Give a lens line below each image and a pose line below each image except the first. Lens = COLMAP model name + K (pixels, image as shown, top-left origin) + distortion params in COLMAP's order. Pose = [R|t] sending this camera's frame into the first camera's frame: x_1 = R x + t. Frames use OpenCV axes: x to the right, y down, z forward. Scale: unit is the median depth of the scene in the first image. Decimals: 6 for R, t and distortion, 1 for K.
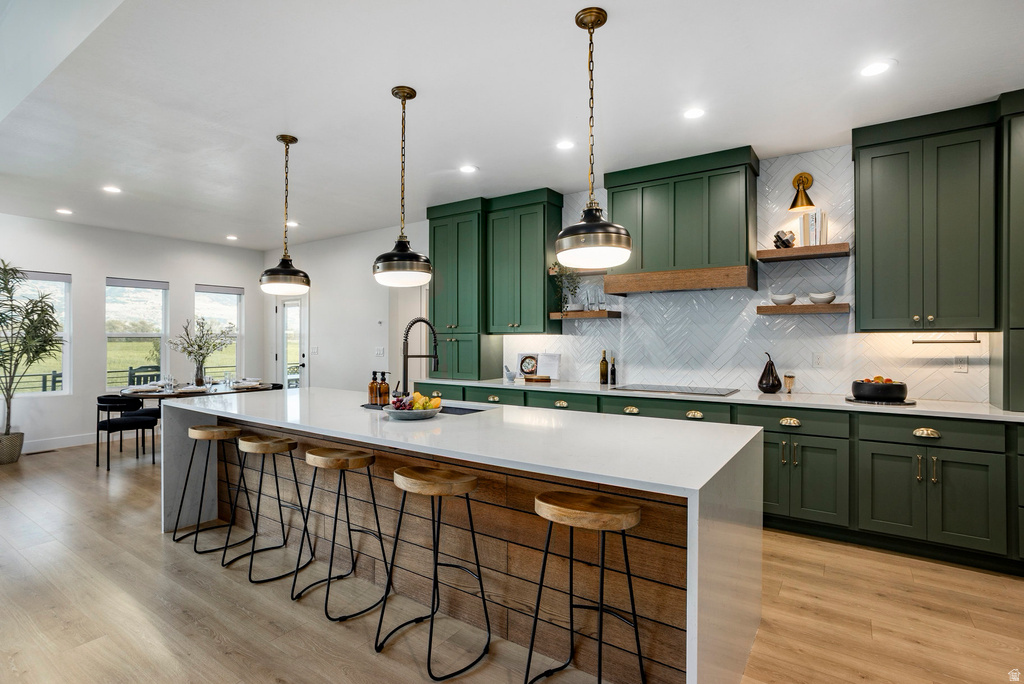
lens RADIAL K [[500.8, 0, 493.7], [0, 500.8, 345.1], [0, 0, 1]] dist [-0.051352, 0.037268]
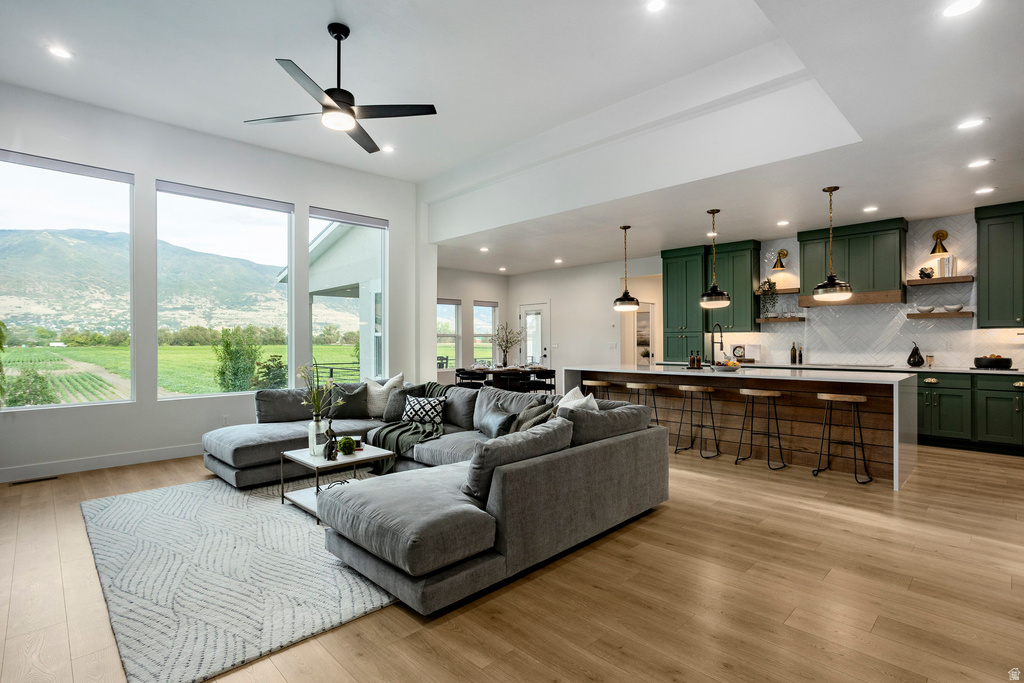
lens RADIAL K [[500.8, 0, 493.7], [0, 500.8, 344.6], [0, 0, 1]] dist [-0.051352, 0.037268]
pose [[0.983416, -0.003103, -0.181335, -0.531395], [0.002318, 0.999987, -0.004543, 0.029661], [0.181347, 0.004047, 0.983411, -0.872560]]
